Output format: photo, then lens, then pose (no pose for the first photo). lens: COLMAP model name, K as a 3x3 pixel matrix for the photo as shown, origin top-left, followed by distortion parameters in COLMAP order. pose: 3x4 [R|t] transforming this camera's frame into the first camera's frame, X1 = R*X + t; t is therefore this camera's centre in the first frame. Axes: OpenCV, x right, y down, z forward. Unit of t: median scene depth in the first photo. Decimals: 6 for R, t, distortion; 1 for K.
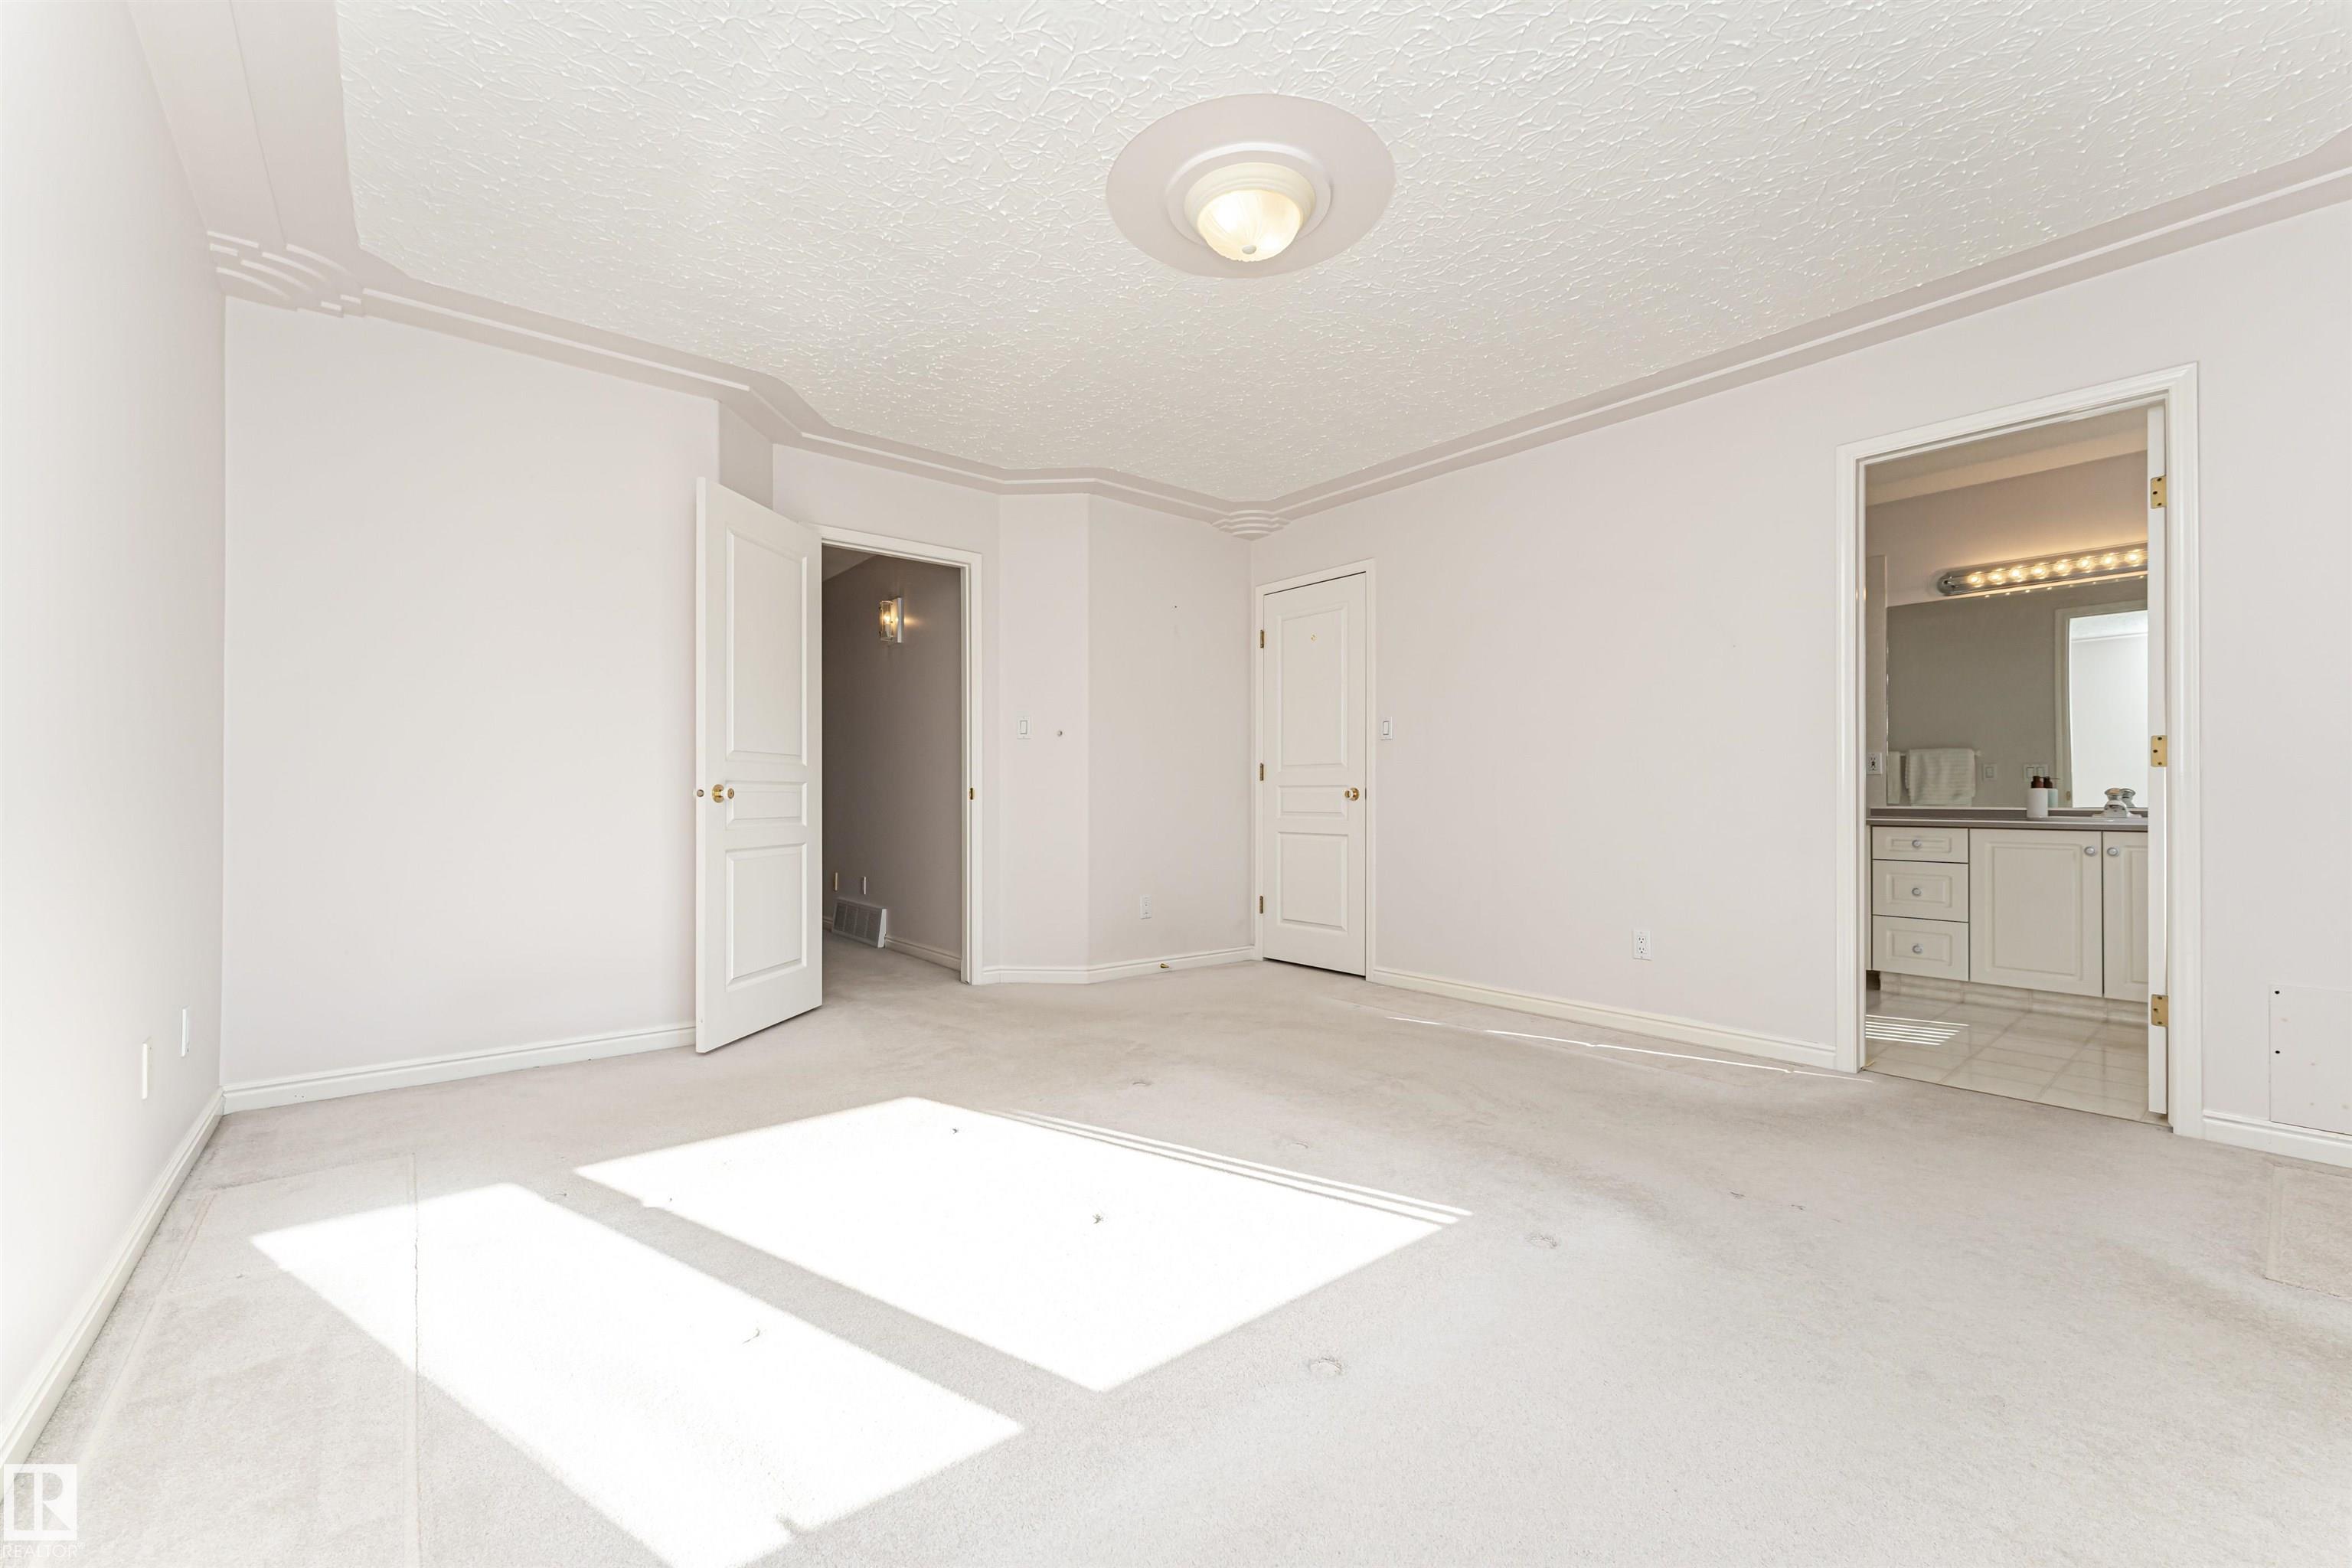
lens RADIAL K [[937.5, 0, 1171.5], [0, 937.5, 788.0], [0, 0, 1]] dist [0.000583, -0.000303]
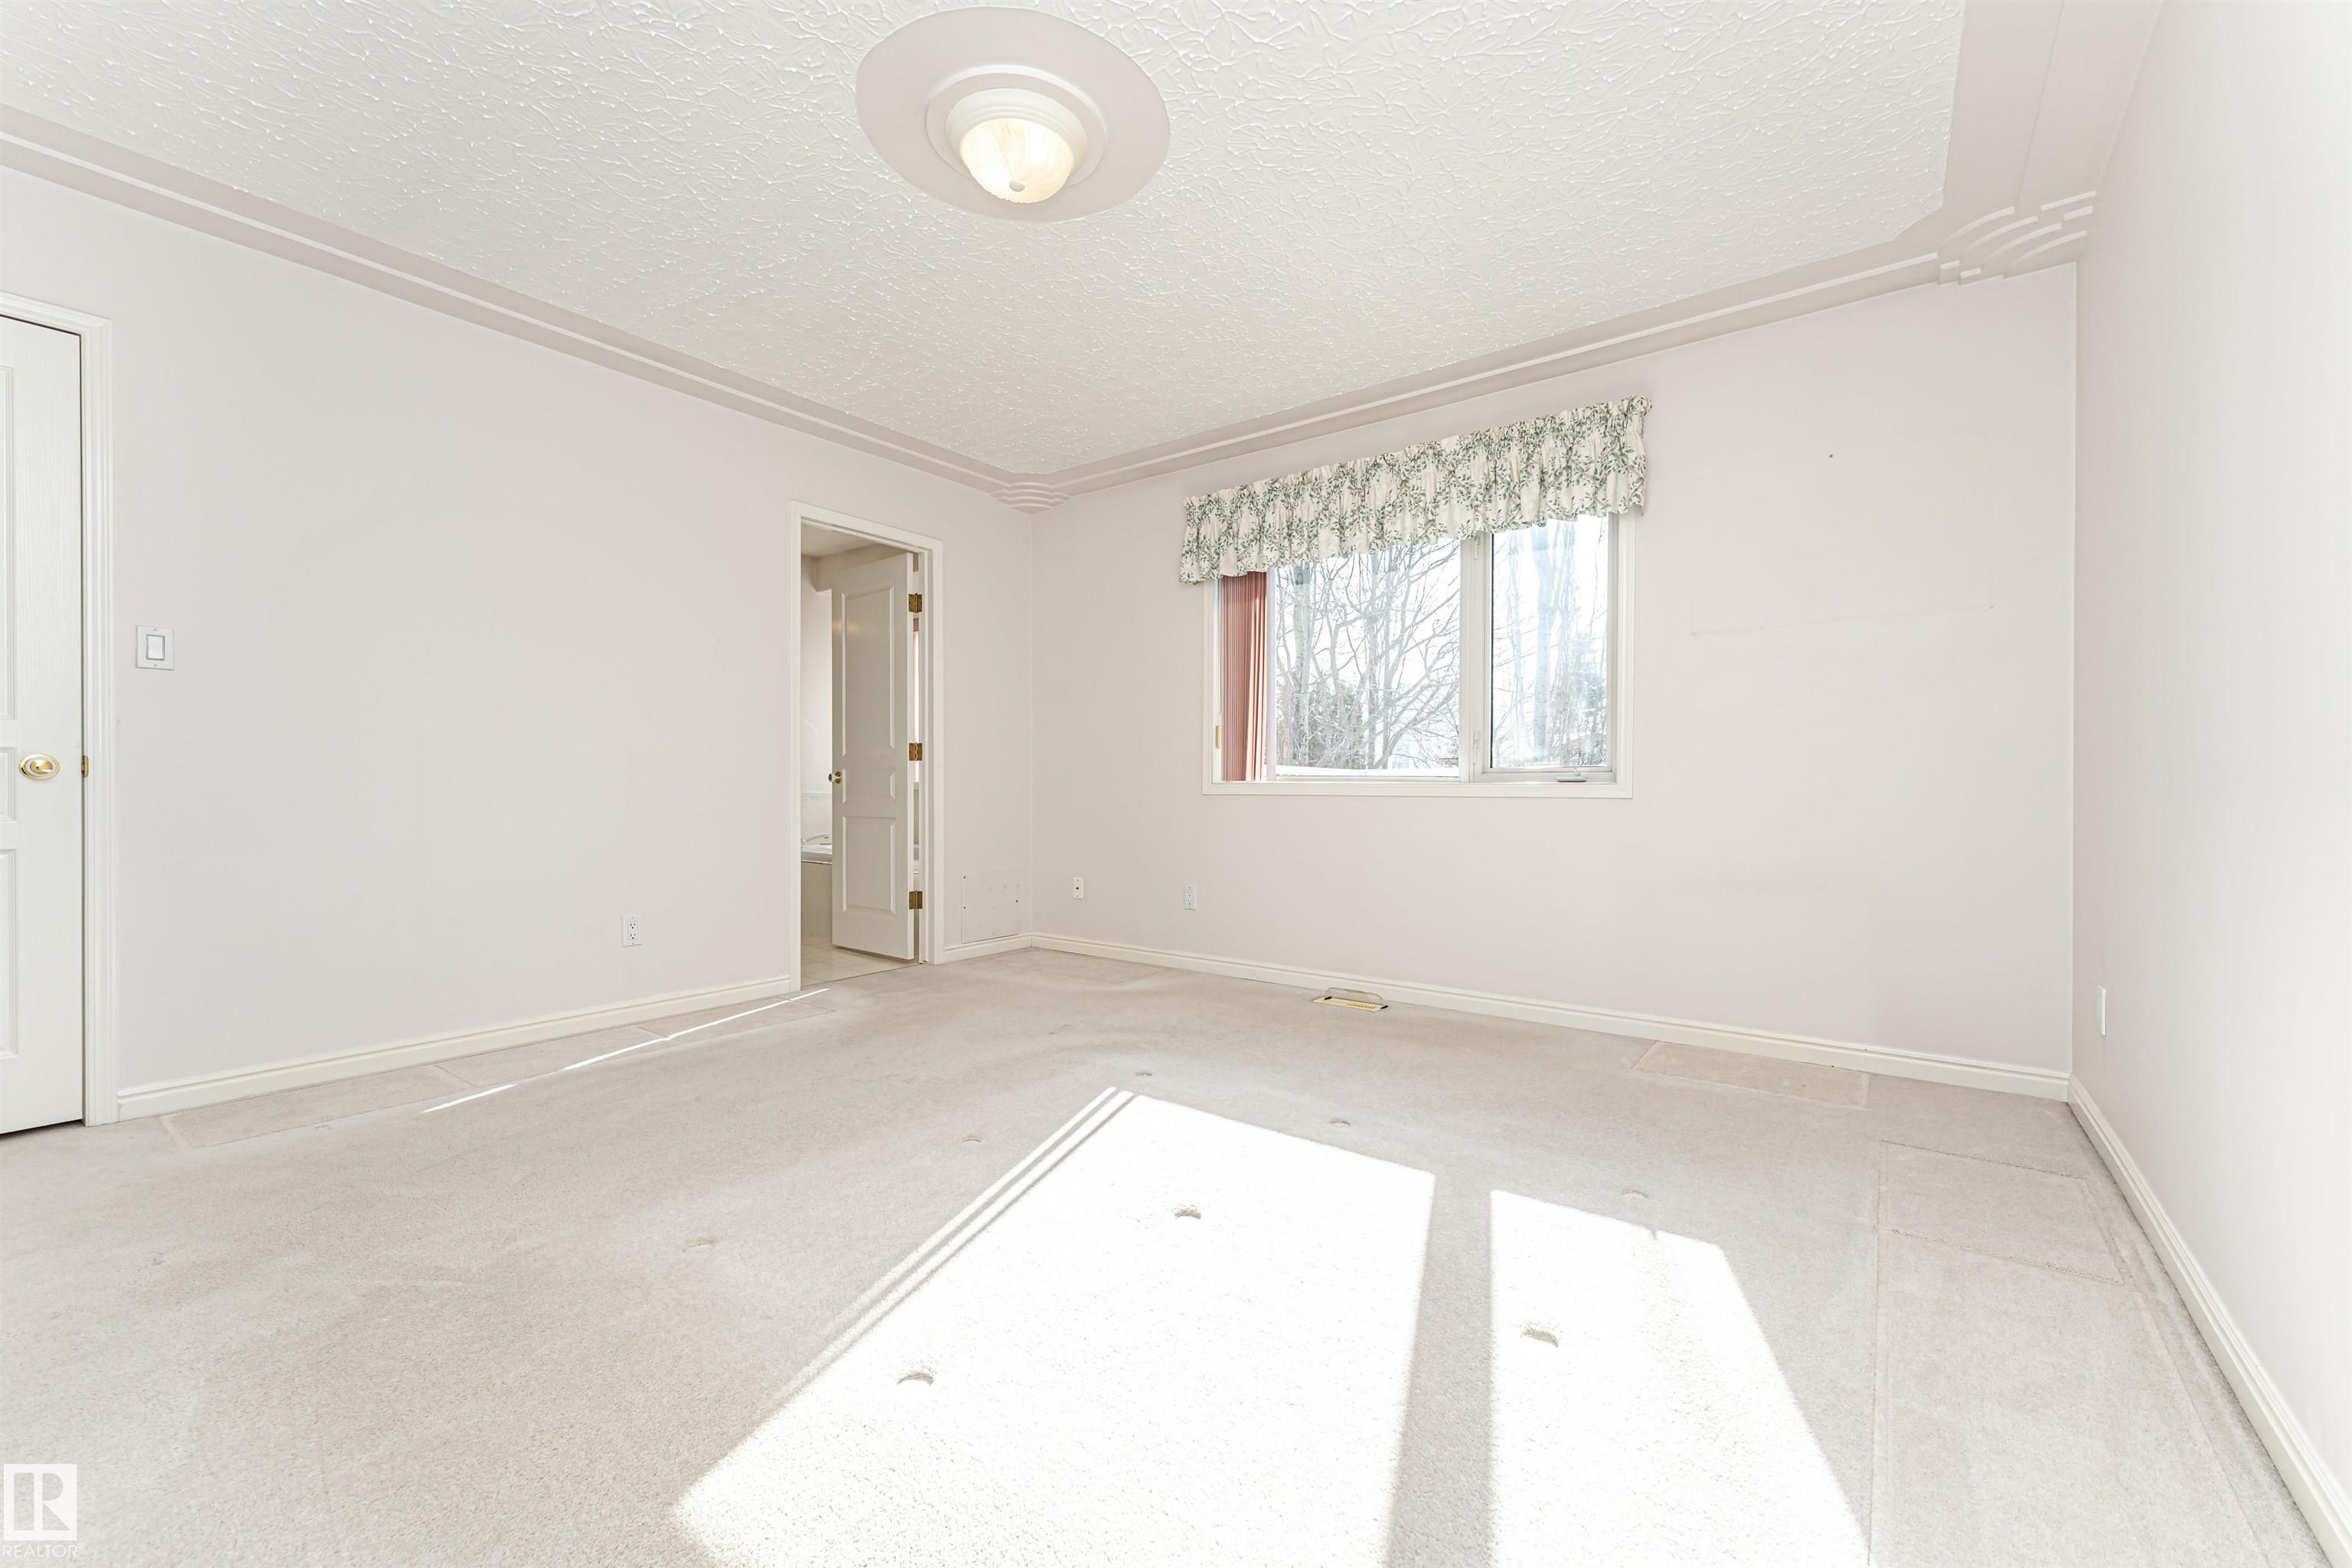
lens RADIAL K [[937.5, 0, 1171.5], [0, 937.5, 788.0], [0, 0, 1]] dist [0.000583, -0.000303]
pose [[-0.230684, -0.006202, 0.973009, -0.559330], [-0.011601, 0.999926, 0.003623, 0.011739], [-0.972960, -0.010452, -0.230739, 0.689965]]
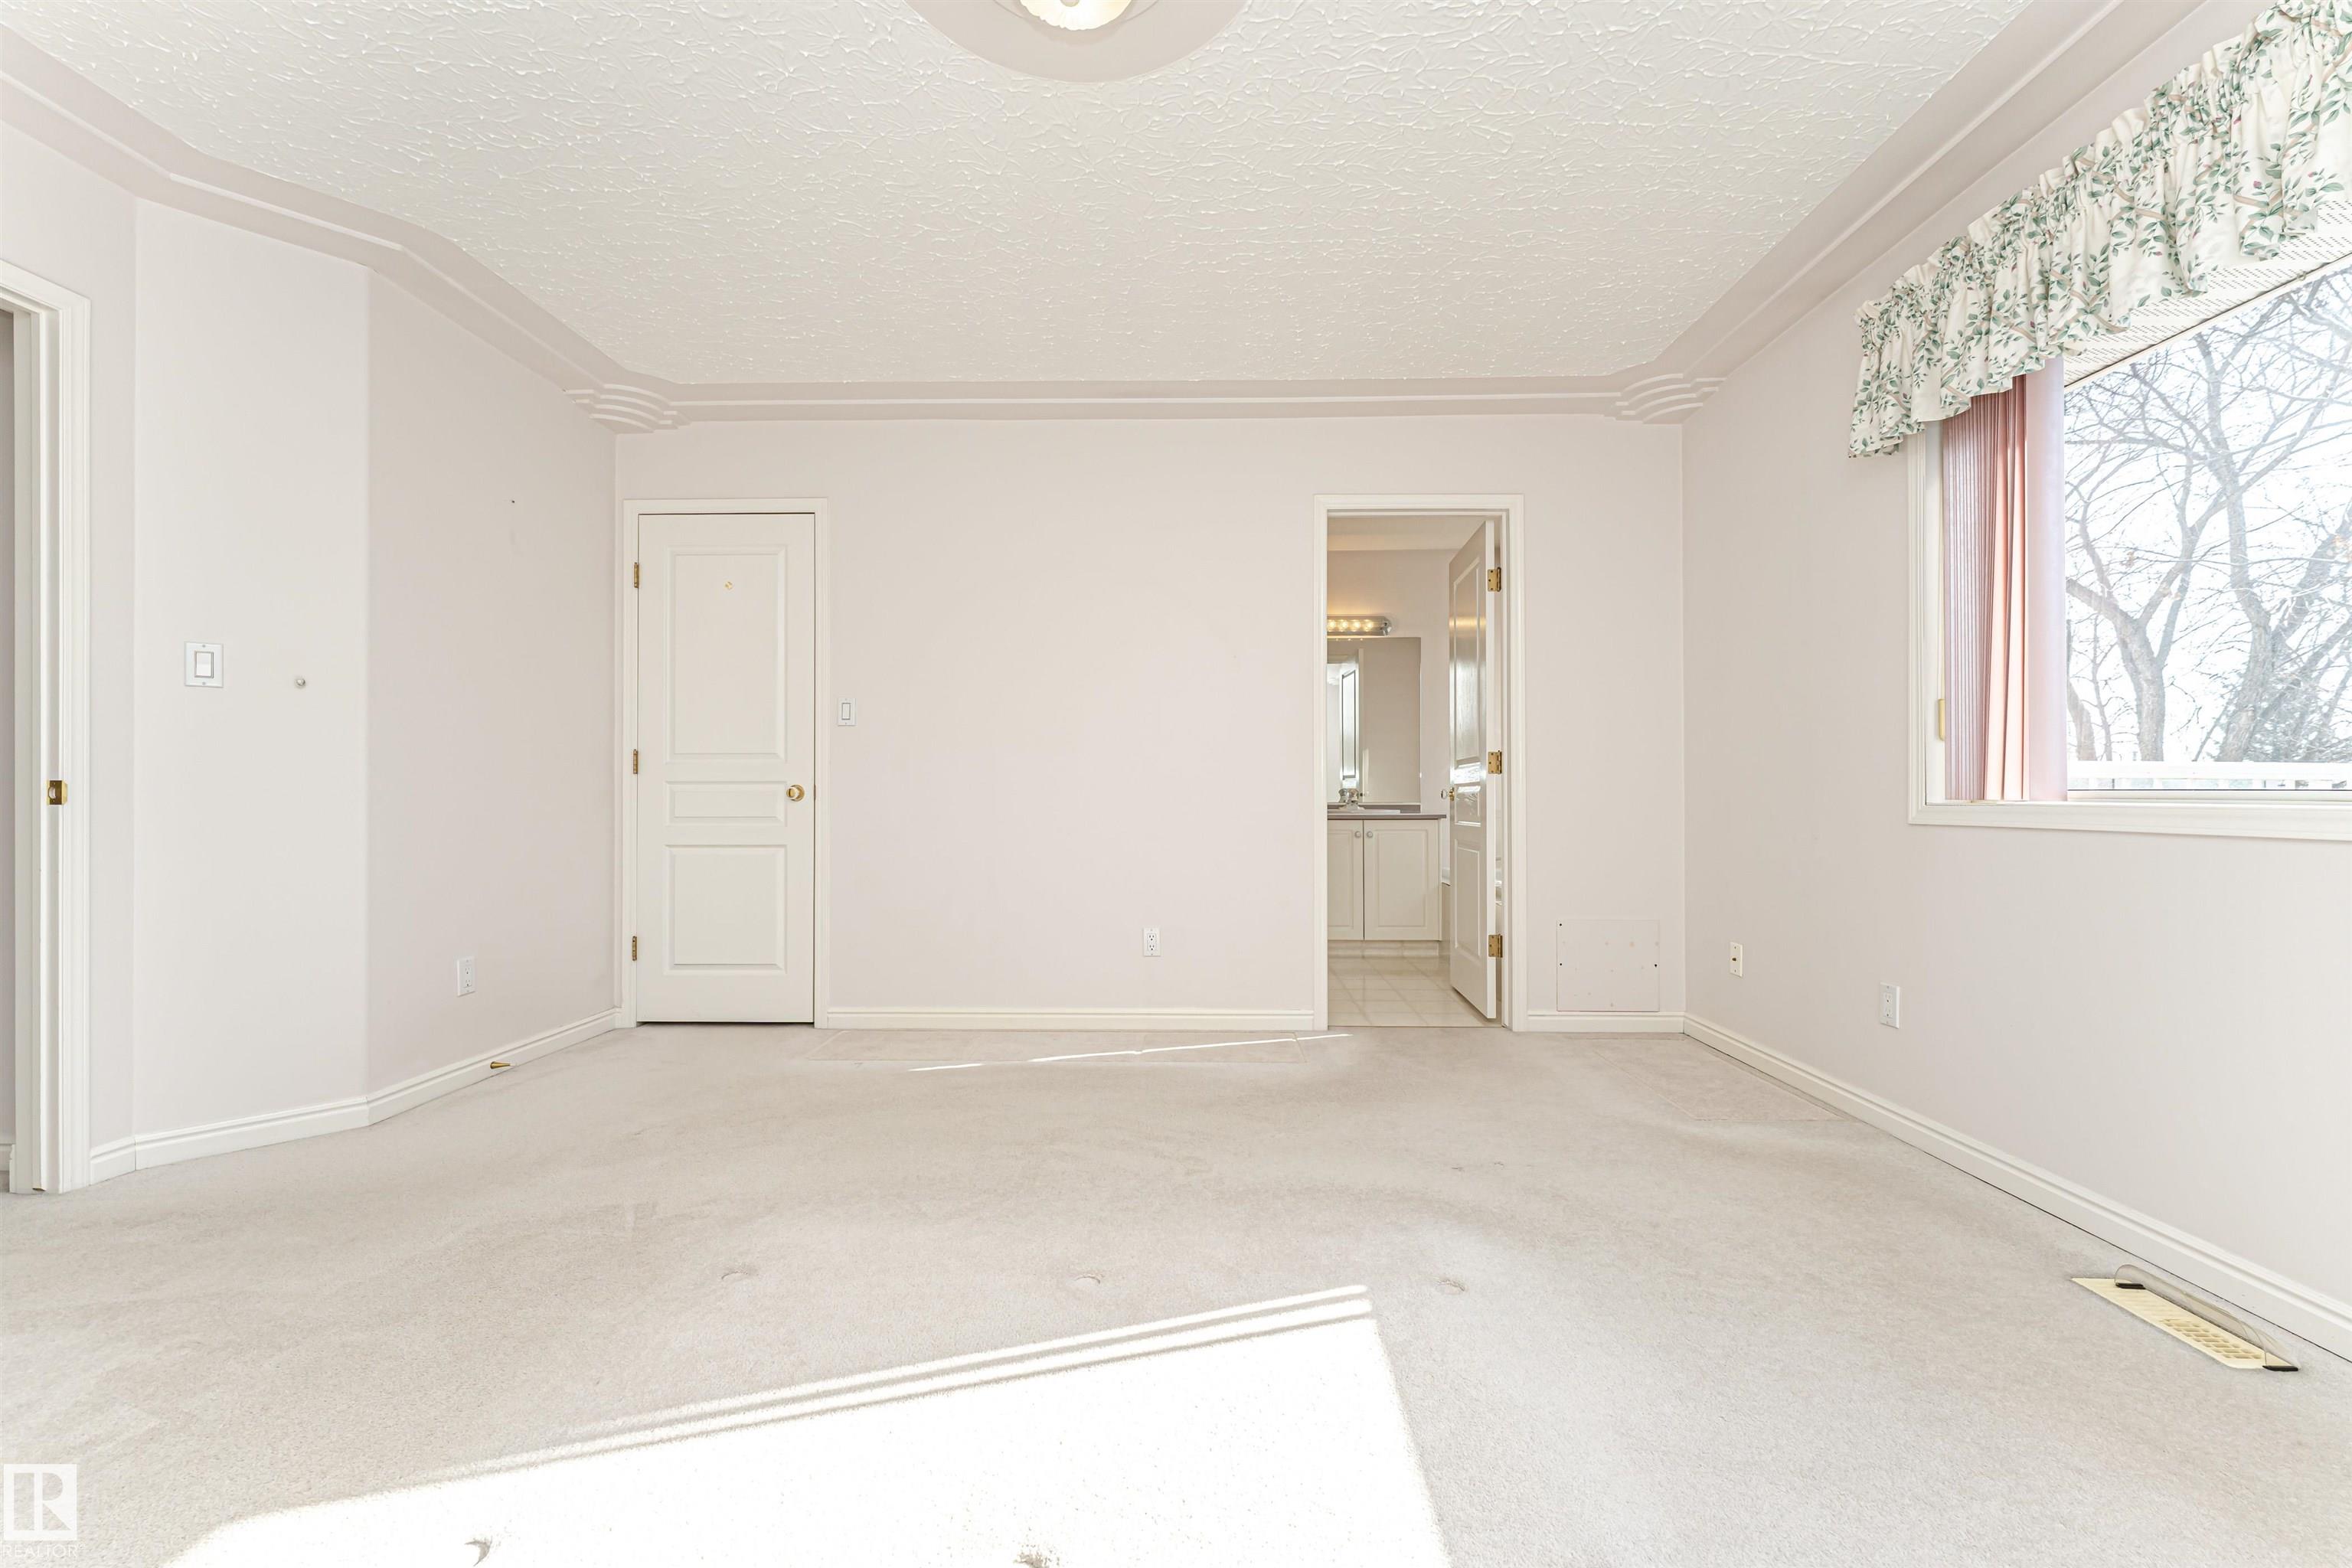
lens RADIAL K [[937.5, 0, 1171.5], [0, 937.5, 788.0], [0, 0, 1]] dist [0.000583, -0.000303]
pose [[0.658429, 0.003095, 0.752637, -0.247085], [-0.005244, 0.999986, 0.000475, 0.000302], [-0.752625, -0.004260, 0.658436, 0.321332]]
